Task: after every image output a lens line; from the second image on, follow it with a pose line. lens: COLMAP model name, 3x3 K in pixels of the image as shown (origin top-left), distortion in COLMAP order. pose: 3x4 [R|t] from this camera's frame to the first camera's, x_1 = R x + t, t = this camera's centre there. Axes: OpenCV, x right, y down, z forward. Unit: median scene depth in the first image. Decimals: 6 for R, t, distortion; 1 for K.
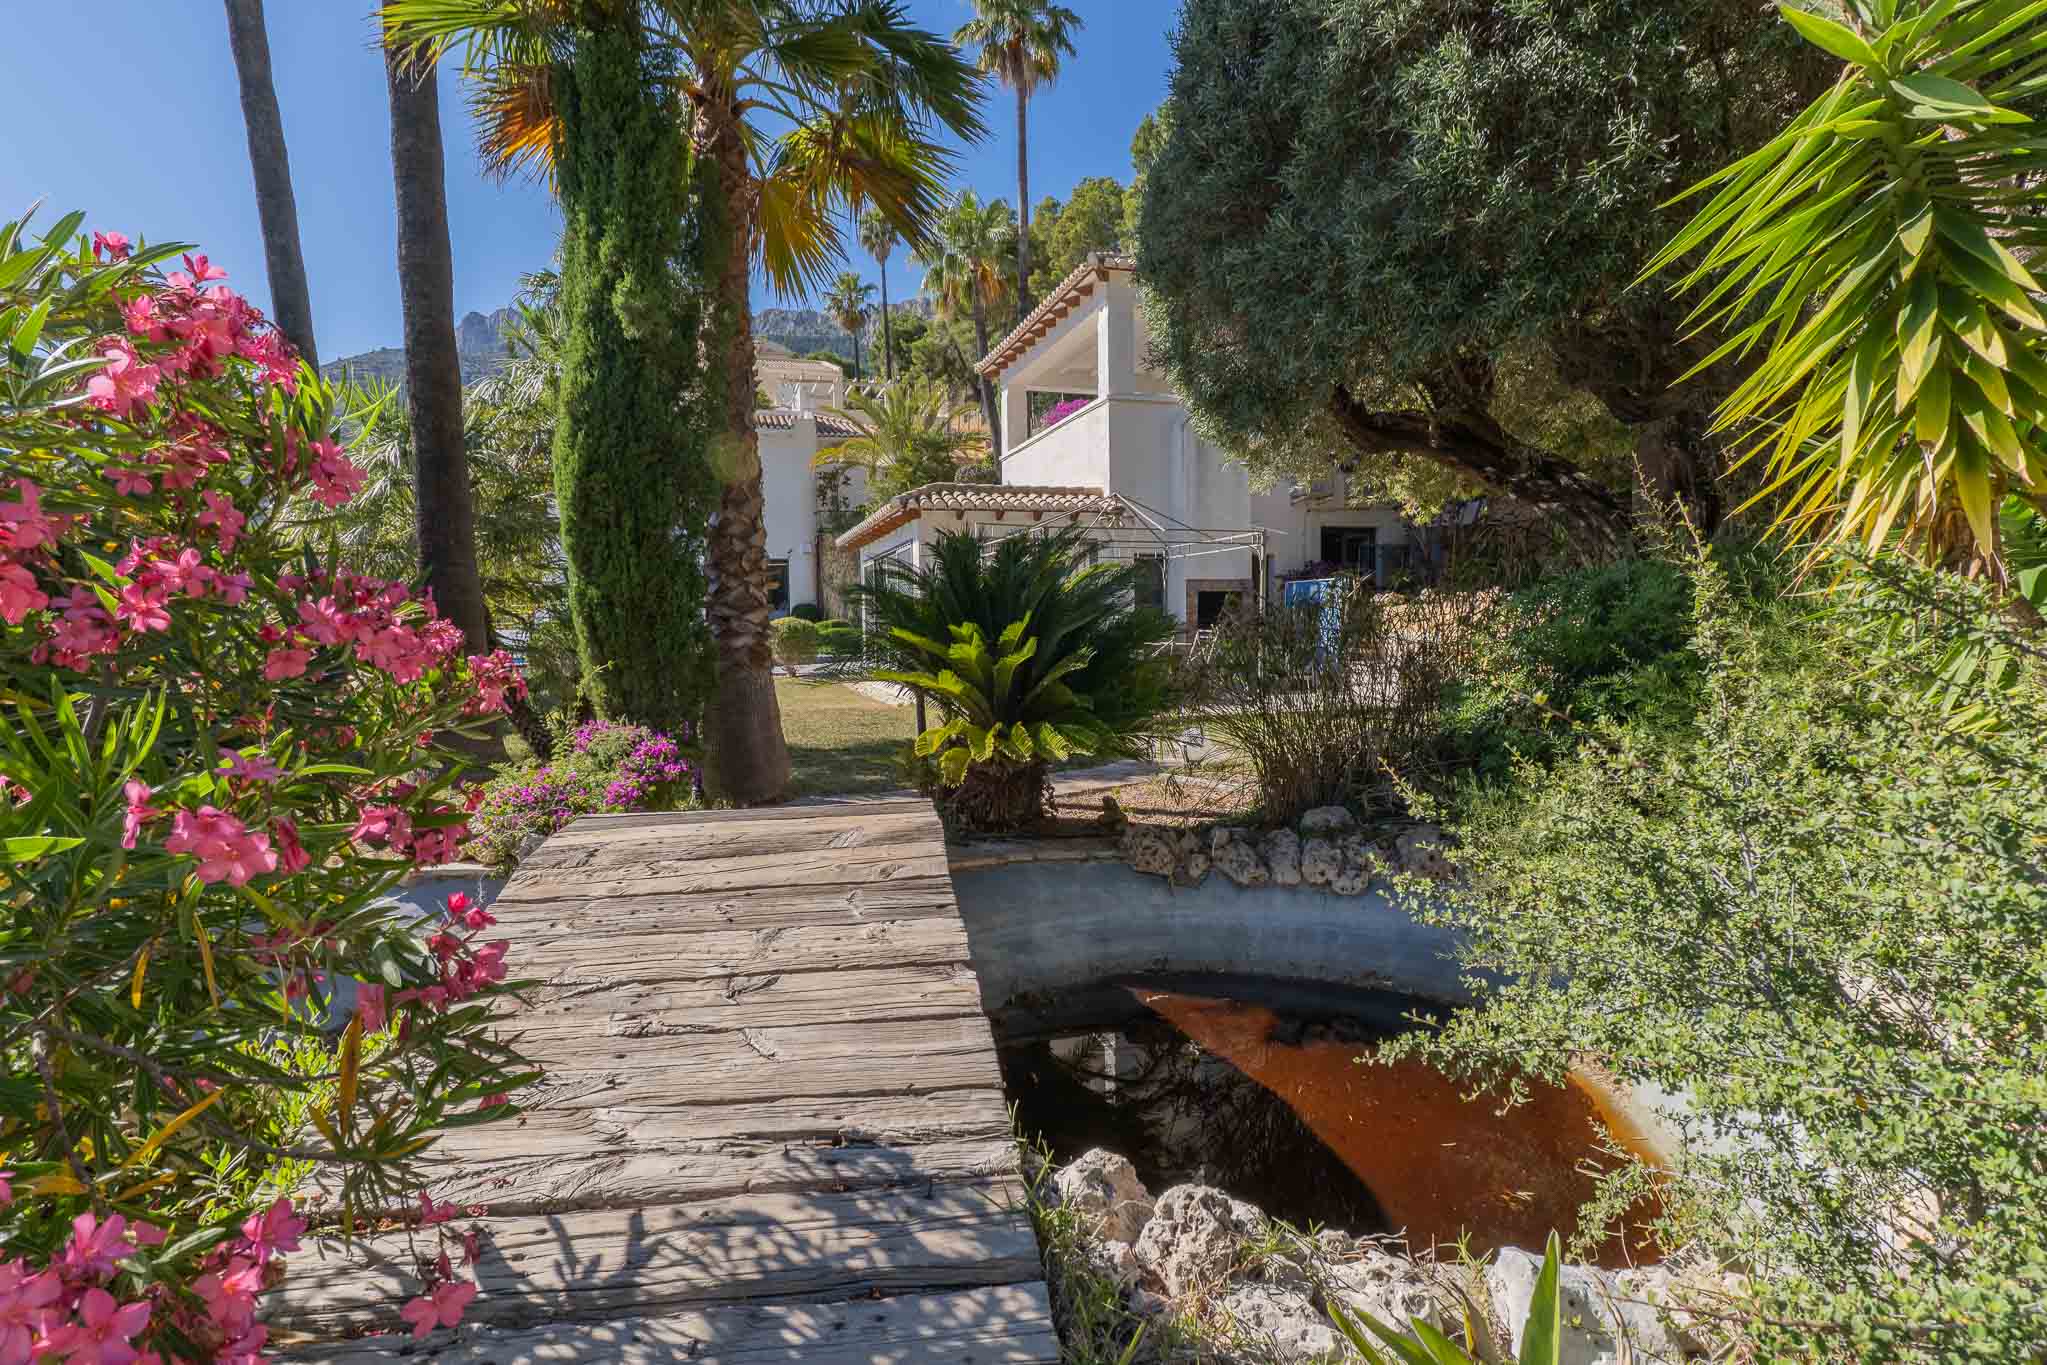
lens RADIAL K [[988.0, 0, 1023.5], [0, 988.0, 682.5], [0, 0, 1]] dist [-0.000936, 0.000024]
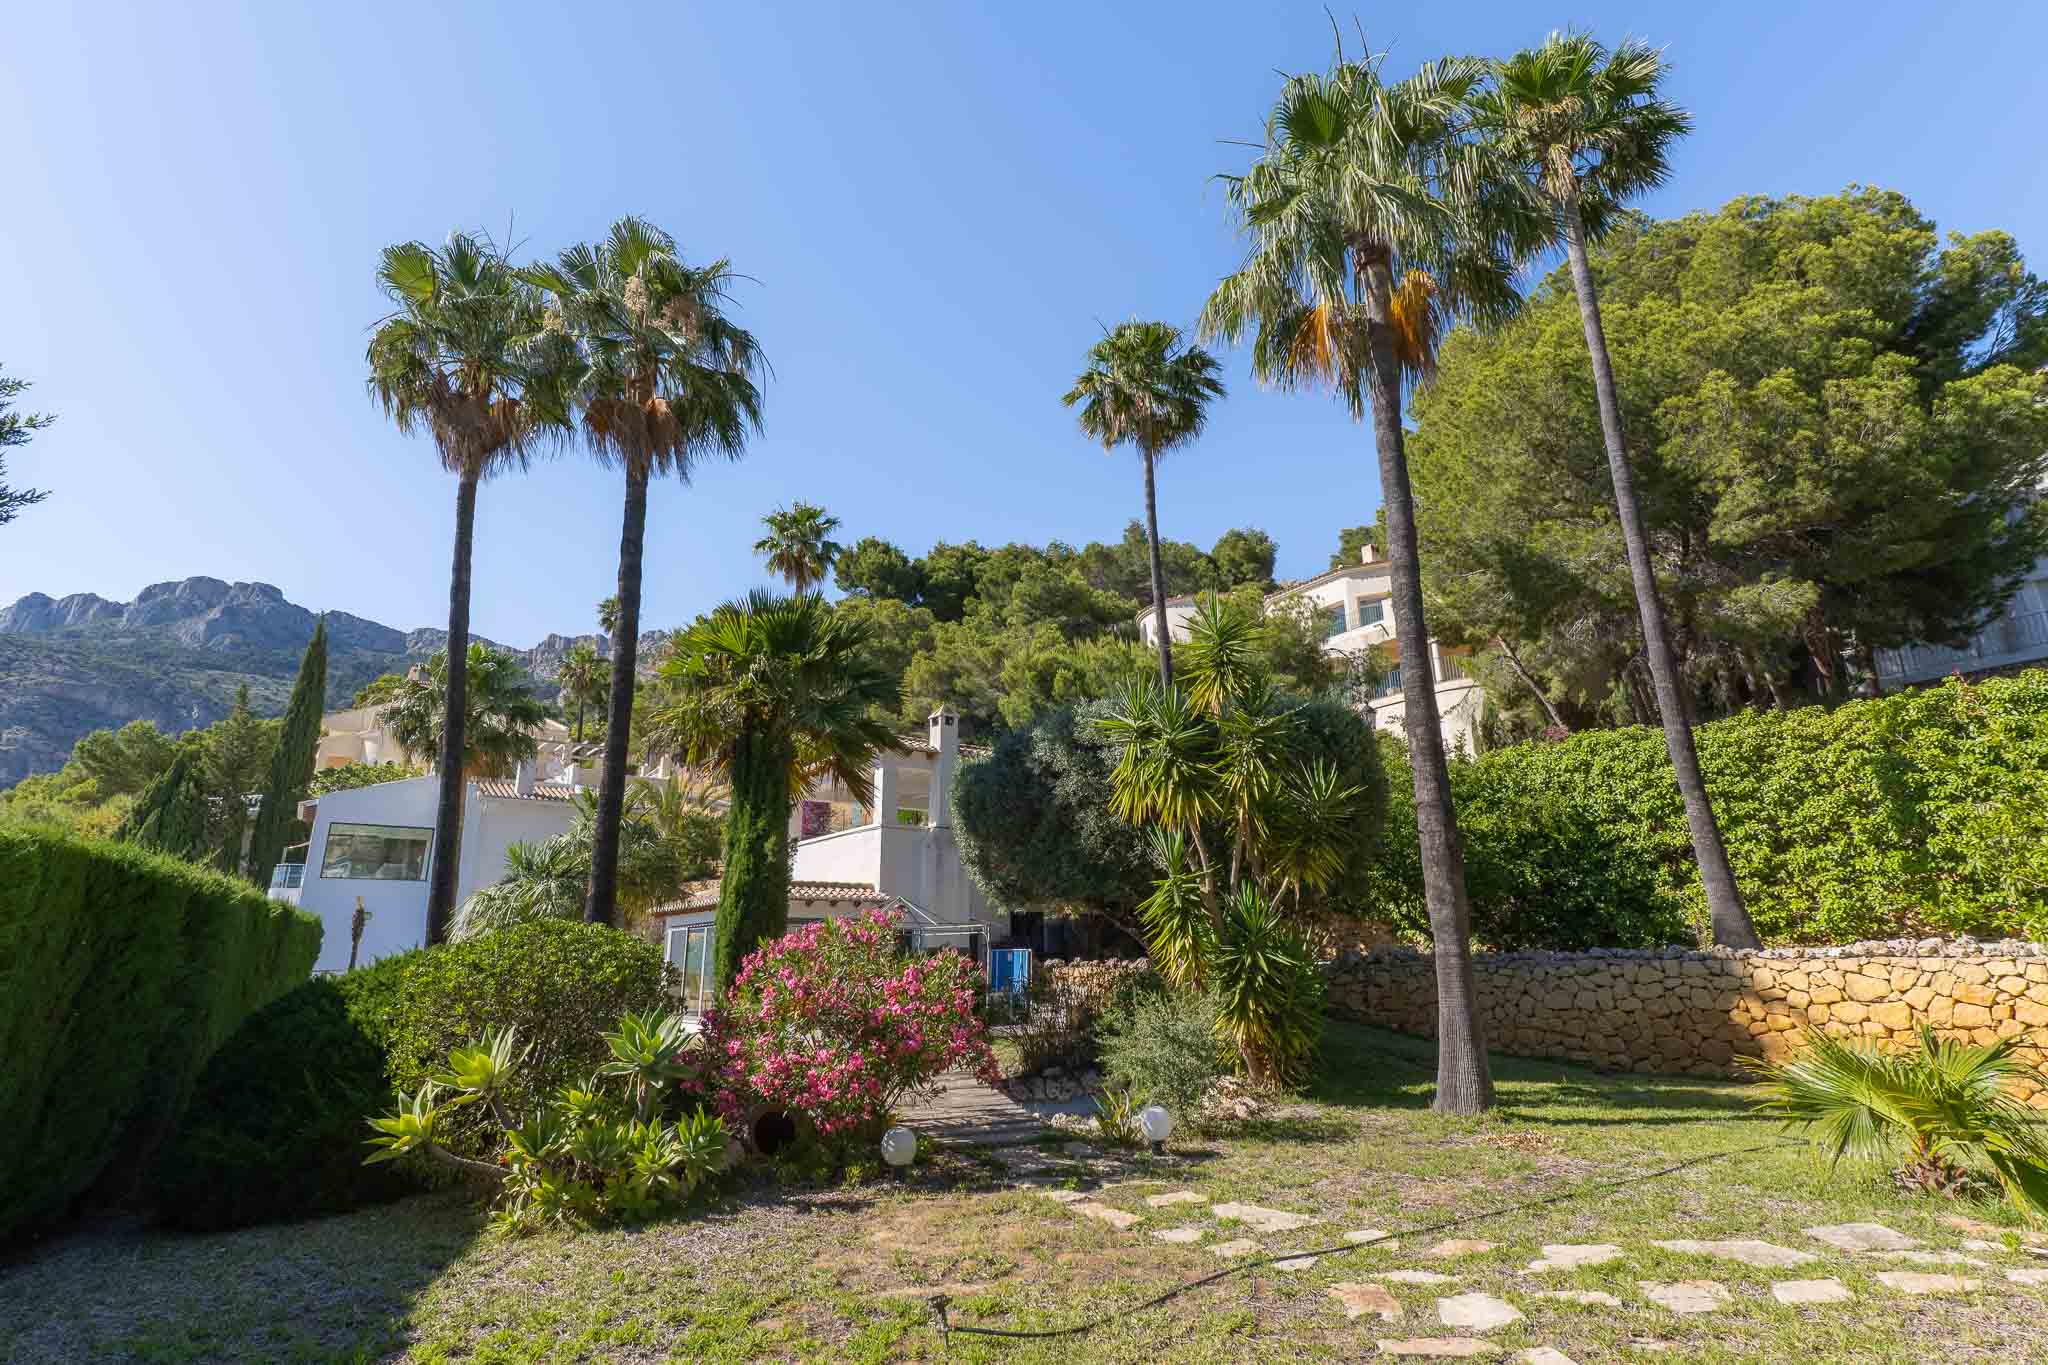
lens RADIAL K [[988.5, 0, 1024.0], [0, 988.5, 682.5], [0, 0, 1]] dist [-0.000936, 0.000024]
pose [[0.939234, 0.096413, 0.329461, -0.375810], [0.018027, 0.944572, -0.327810, 0.016420], [-0.342805, 0.313830, 0.885435, -0.821416]]
